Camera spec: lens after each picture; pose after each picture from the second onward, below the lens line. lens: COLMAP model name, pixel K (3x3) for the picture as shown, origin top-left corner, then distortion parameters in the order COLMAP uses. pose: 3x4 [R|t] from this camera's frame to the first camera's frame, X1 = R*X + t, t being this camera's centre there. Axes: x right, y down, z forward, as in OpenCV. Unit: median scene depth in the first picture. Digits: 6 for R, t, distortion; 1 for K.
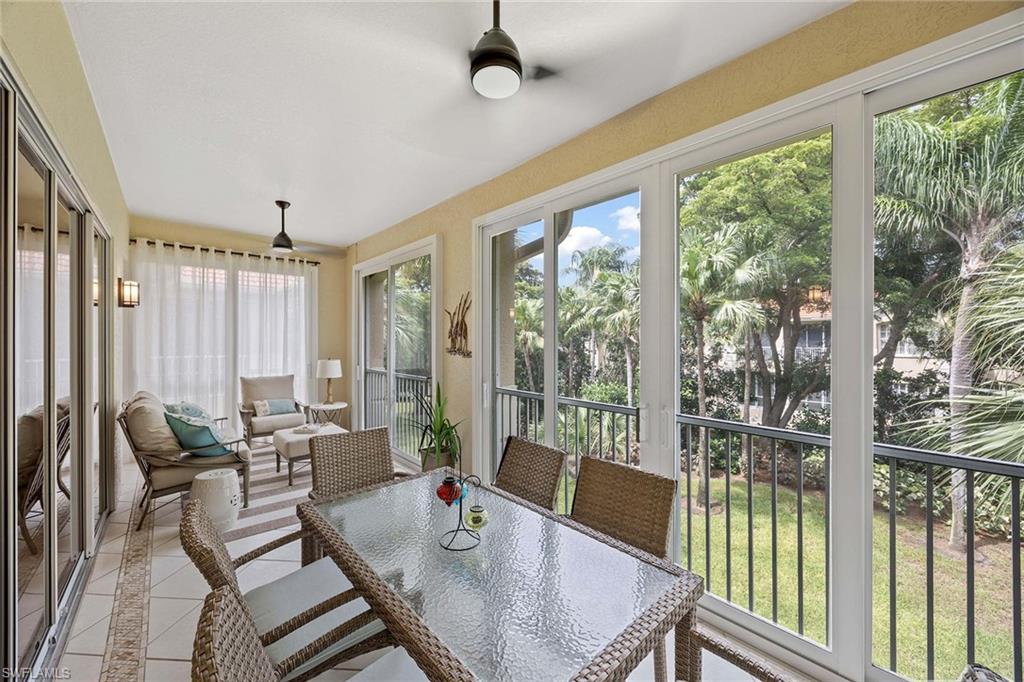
lens RADIAL K [[390.1, 0, 515.1], [0, 390.1, 340.7], [0, 0, 1]] dist [-0.002843, -0.000413]
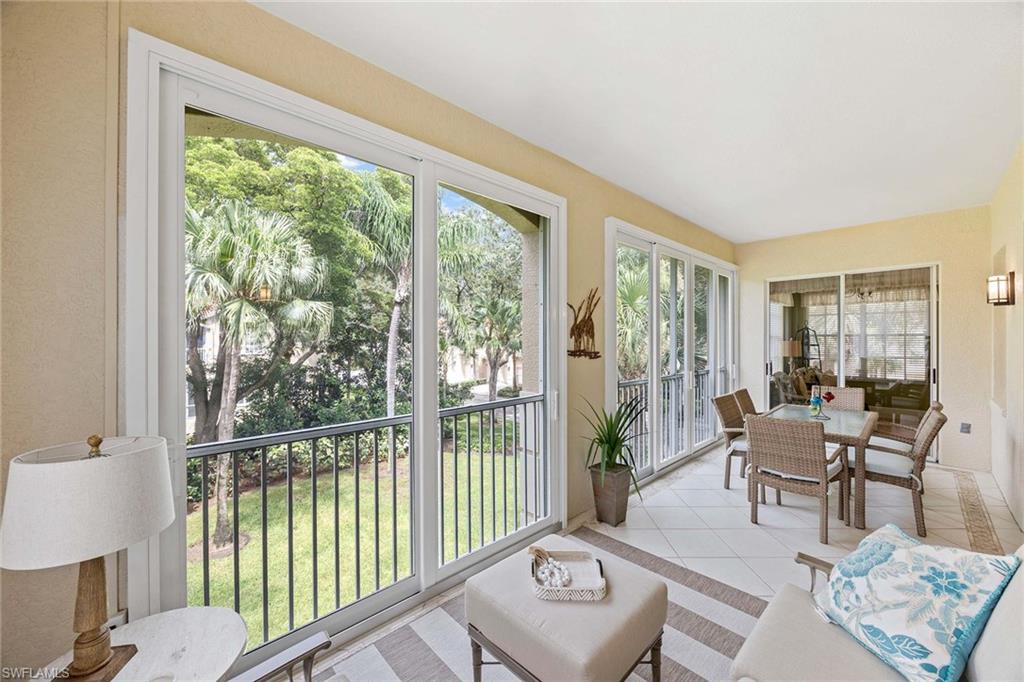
lens RADIAL K [[390.1, 0, 514.6], [0, 390.1, 338.1], [0, 0, 1]] dist [-0.002843, -0.000413]
pose [[-0.034241, -0.000863, 0.999413, -0.971437], [0.007141, 0.999974, 0.001108, -0.006977], [-0.999388, 0.007175, -0.034234, 1.162066]]
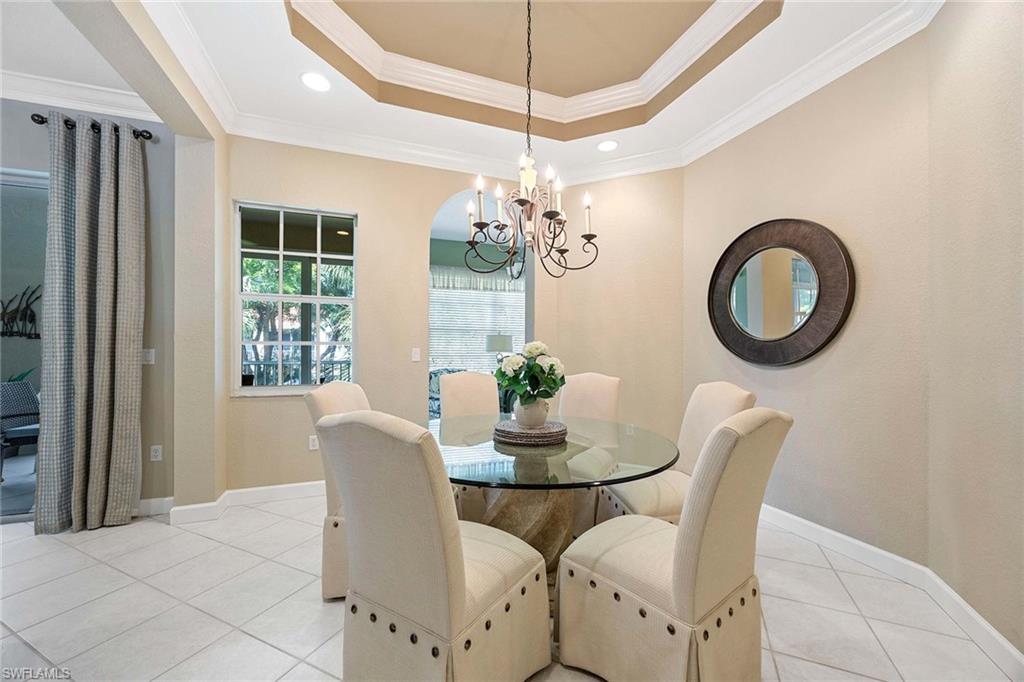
lens RADIAL K [[390.1, 0, 513.0], [0, 390.1, 347.8], [0, 0, 1]] dist [-0.002843, -0.000413]
pose [[0.366731, 0.001150, 0.930326, -0.669691], [-0.000713, 0.999999, -0.000955, 0.067925], [-0.930327, -0.000313, 0.366732, -0.781515]]
